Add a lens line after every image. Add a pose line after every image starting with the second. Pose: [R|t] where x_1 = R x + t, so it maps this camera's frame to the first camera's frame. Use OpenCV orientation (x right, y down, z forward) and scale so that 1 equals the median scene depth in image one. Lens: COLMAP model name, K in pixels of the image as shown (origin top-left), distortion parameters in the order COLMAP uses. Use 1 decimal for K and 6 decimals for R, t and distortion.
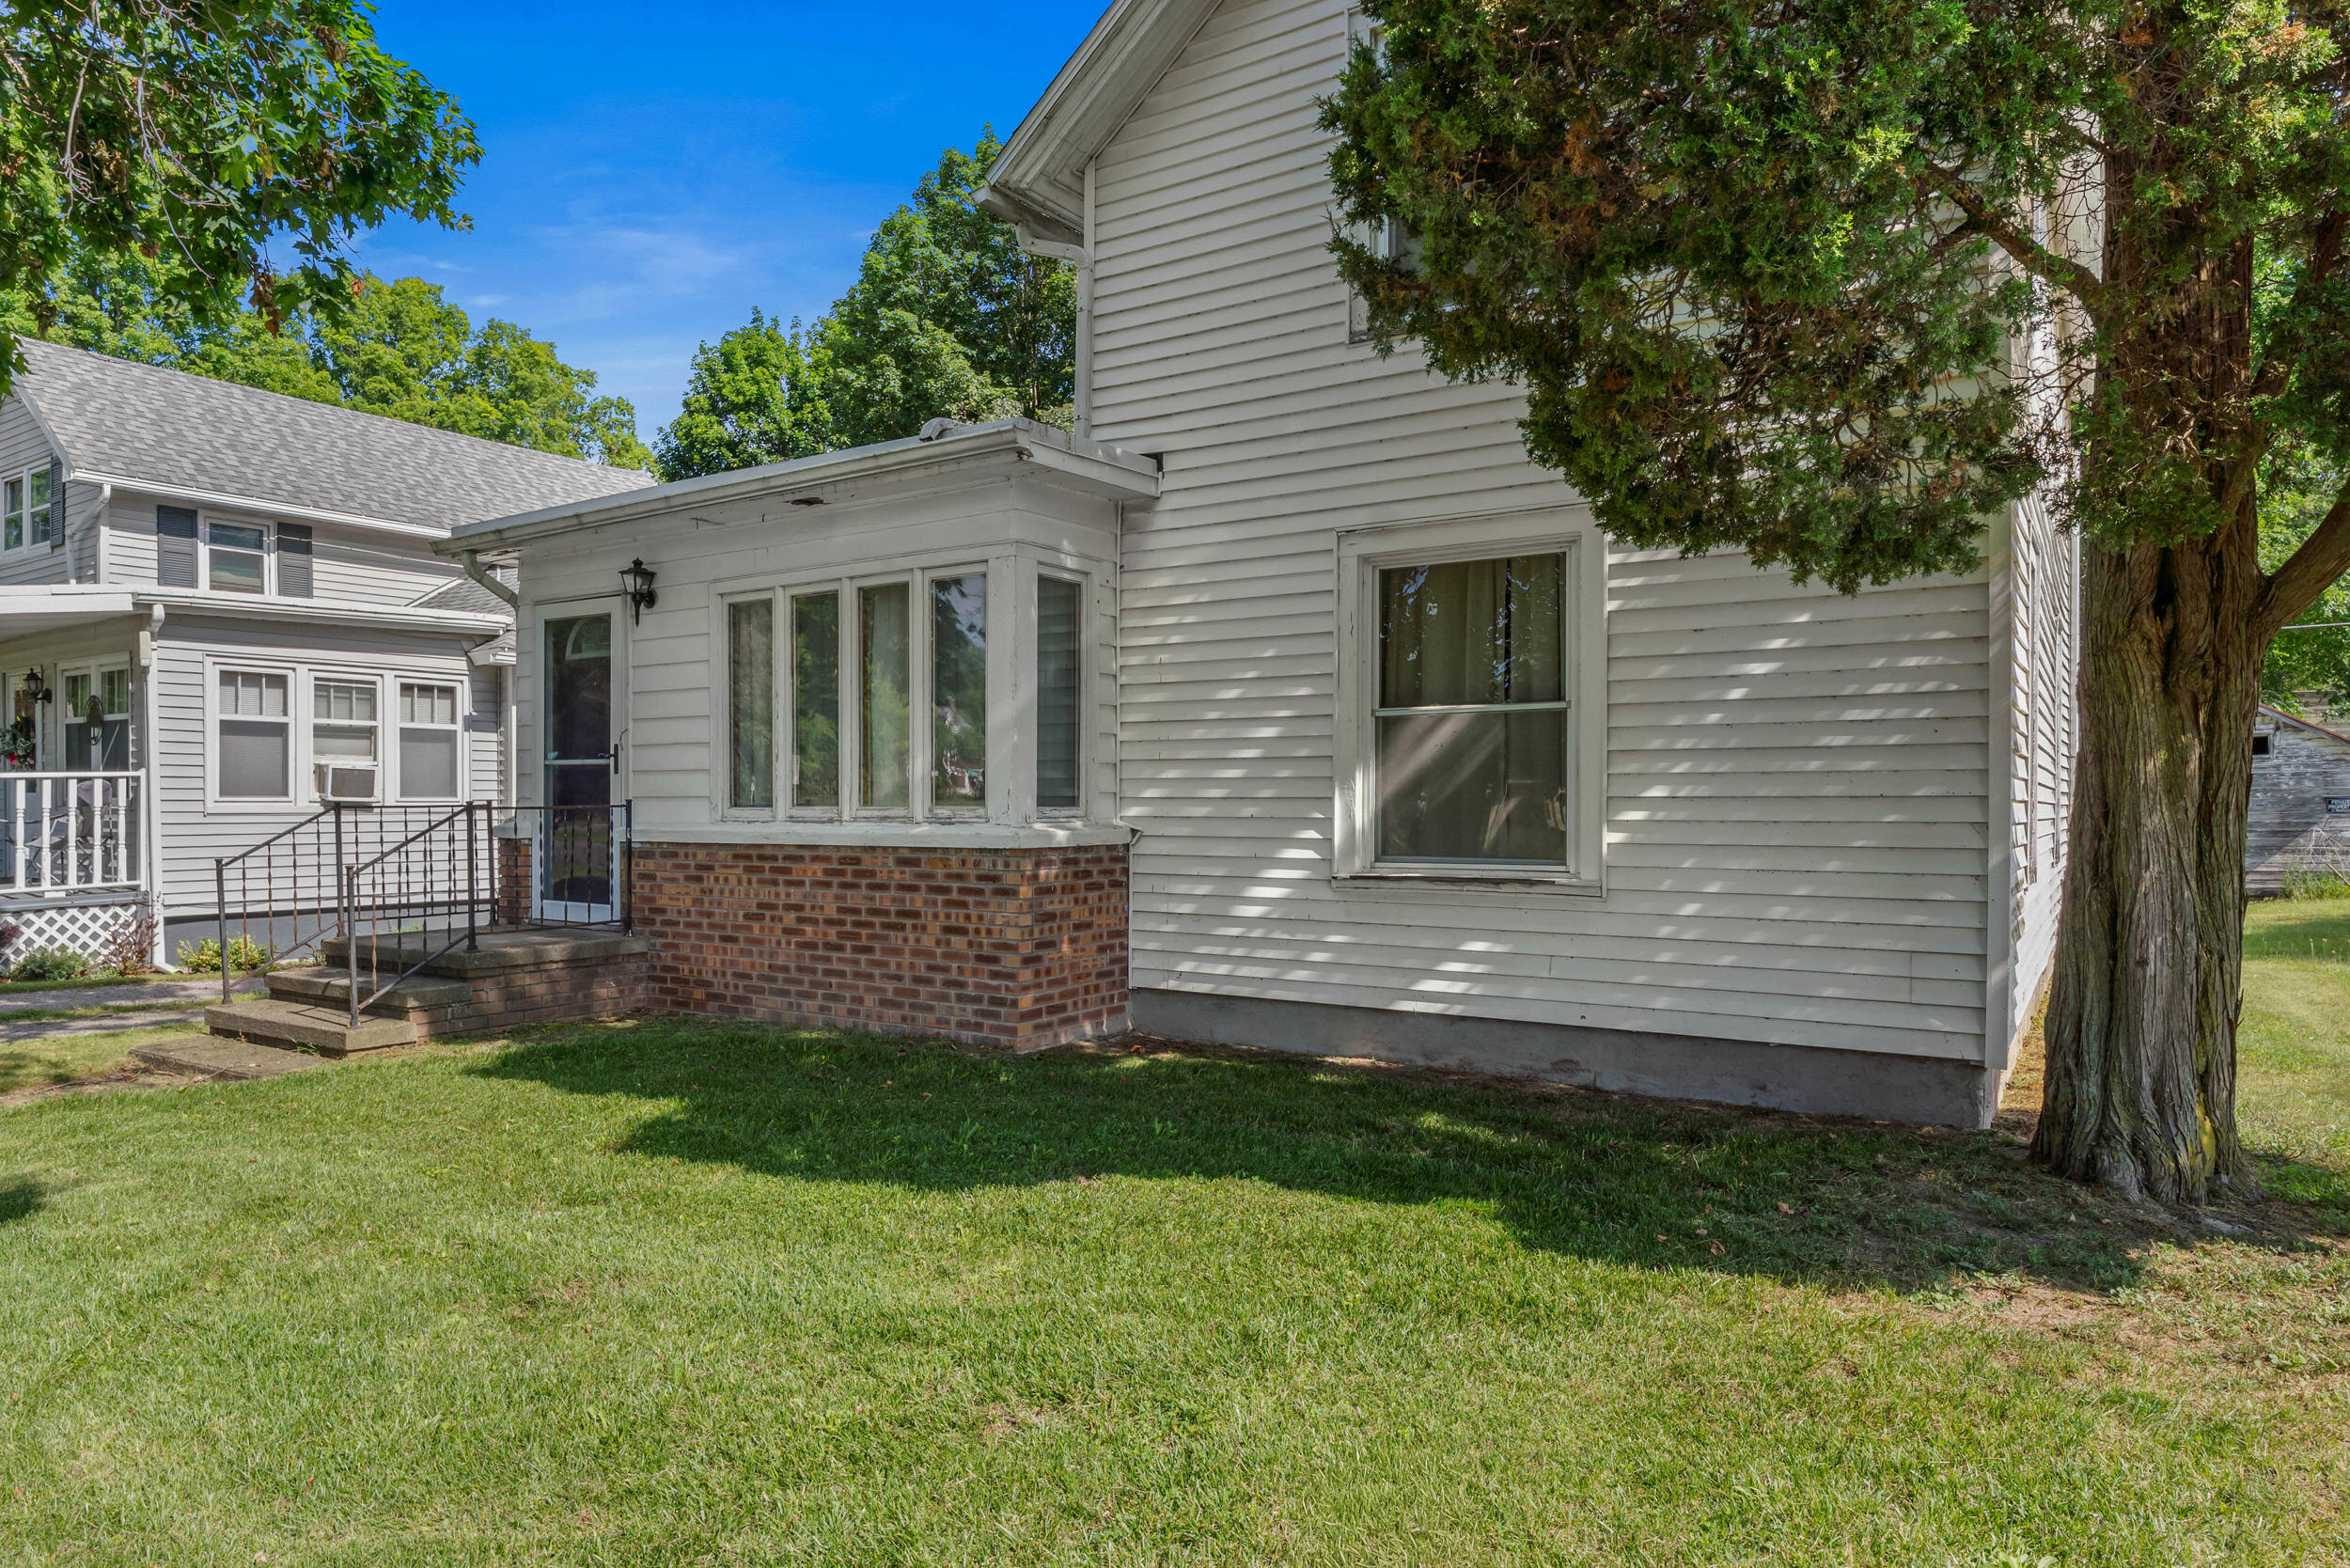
lens RADIAL K [[1423.5, 0, 1175.4], [0, 1423.5, 817.6], [0, 0, 1]] dist [0.002912, 0.000700]
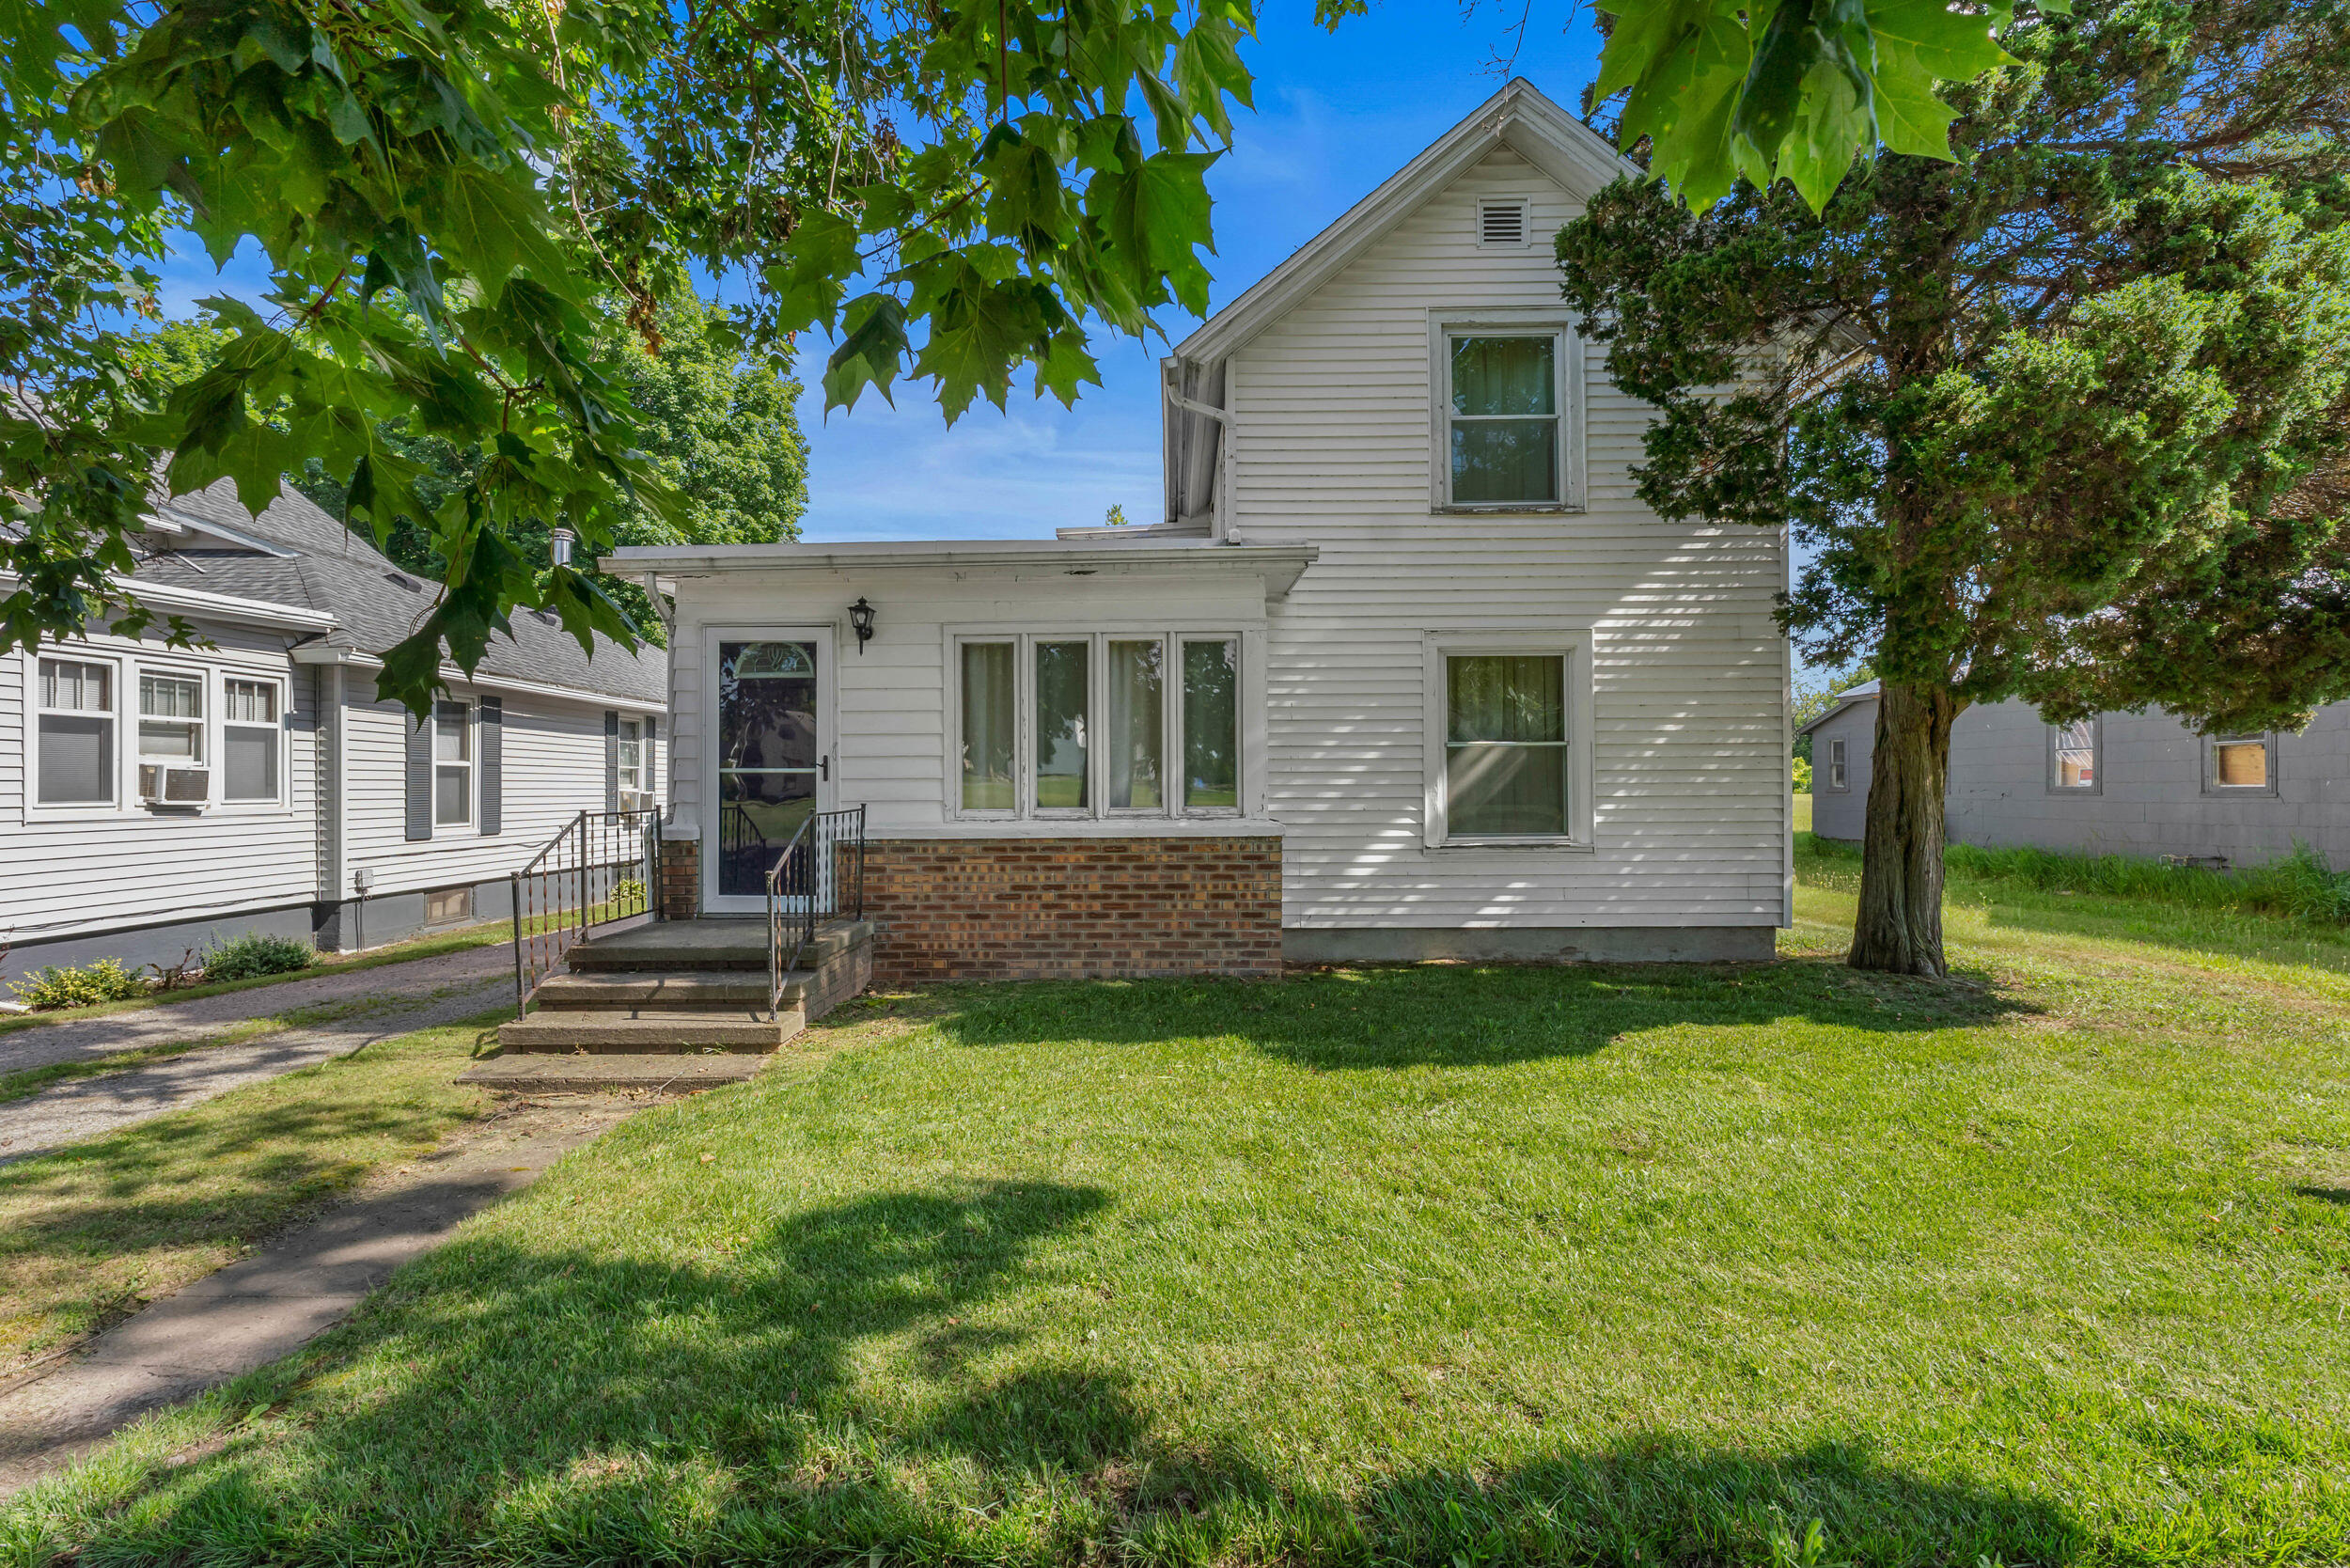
lens RADIAL K [[1026.1, 0, 1169.2], [0, 1026.1, 791.2], [0, 0, 1]] dist [-0.009891, -0.000092]
pose [[0.842992, -0.008499, 0.537859, -0.693182], [0.011602, 0.999930, -0.002385, -0.020150], [-0.537801, 0.008251, 0.843031, 0.174255]]
